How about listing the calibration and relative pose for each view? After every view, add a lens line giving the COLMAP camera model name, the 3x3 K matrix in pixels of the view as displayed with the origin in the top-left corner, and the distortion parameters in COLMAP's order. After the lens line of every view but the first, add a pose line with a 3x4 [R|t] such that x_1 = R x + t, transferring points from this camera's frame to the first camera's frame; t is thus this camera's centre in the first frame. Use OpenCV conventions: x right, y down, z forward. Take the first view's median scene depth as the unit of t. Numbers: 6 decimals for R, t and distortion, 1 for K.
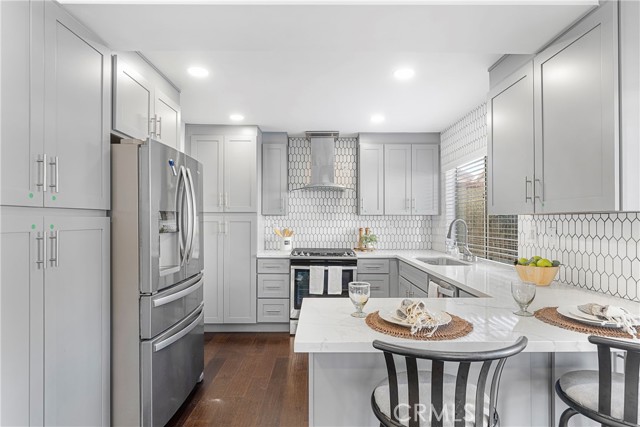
lens RADIAL K [[317.3, 0, 322.3], [0, 317.3, 216.9], [0, 0, 1]] dist [-0.000996, -0.000006]
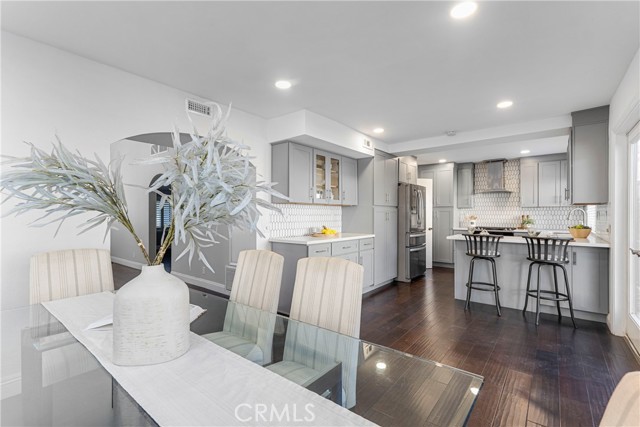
lens RADIAL K [[294.5, 0, 320.0], [0, 294.5, 216.7], [0, 0, 1]] dist [-0.000032, -0.000032]
pose [[0.760893, 0.006997, -0.648839, 0.323050], [0.002143, 0.999909, 0.013296, 0.020750], [0.648874, -0.011507, 0.760809, -0.853001]]
